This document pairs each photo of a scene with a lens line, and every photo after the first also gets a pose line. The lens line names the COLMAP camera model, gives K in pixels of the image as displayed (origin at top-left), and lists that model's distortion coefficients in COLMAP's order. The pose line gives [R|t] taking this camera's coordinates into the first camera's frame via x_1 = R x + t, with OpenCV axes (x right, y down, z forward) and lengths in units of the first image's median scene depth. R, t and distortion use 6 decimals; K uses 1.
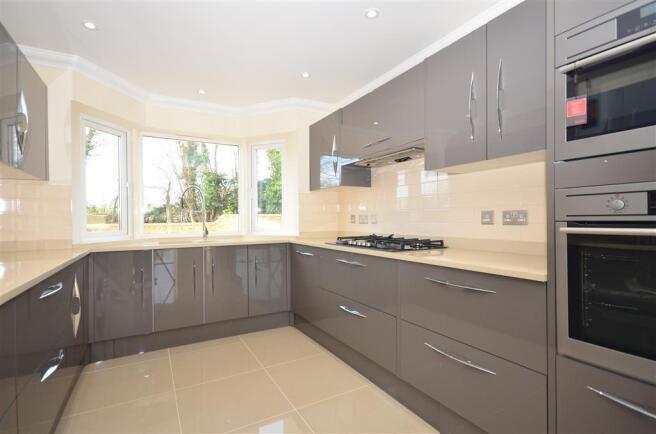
lens RADIAL K [[374.1, 0, 328.0], [0, 374.1, 217.0], [0, 0, 1]] dist [-0.000554, -0.001483]
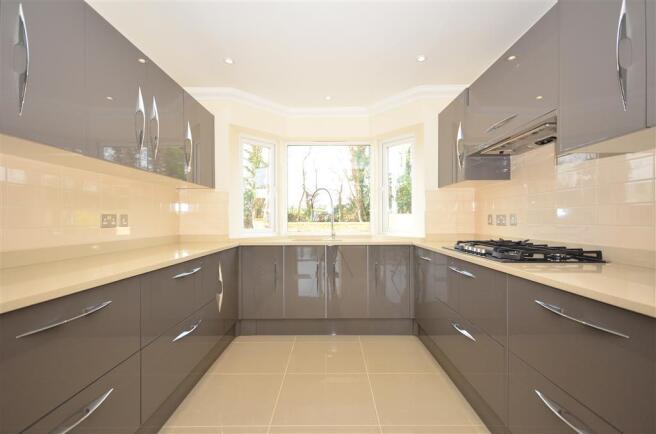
lens RADIAL K [[374.1, 0, 328.0], [0, 374.1, 217.0], [0, 0, 1]] dist [-0.000554, -0.001483]
pose [[0.825260, 0.002527, -0.564748, 0.252774], [-0.001329, 0.999996, 0.002533, -0.001990], [0.564752, -0.001340, 0.825260, 0.127316]]
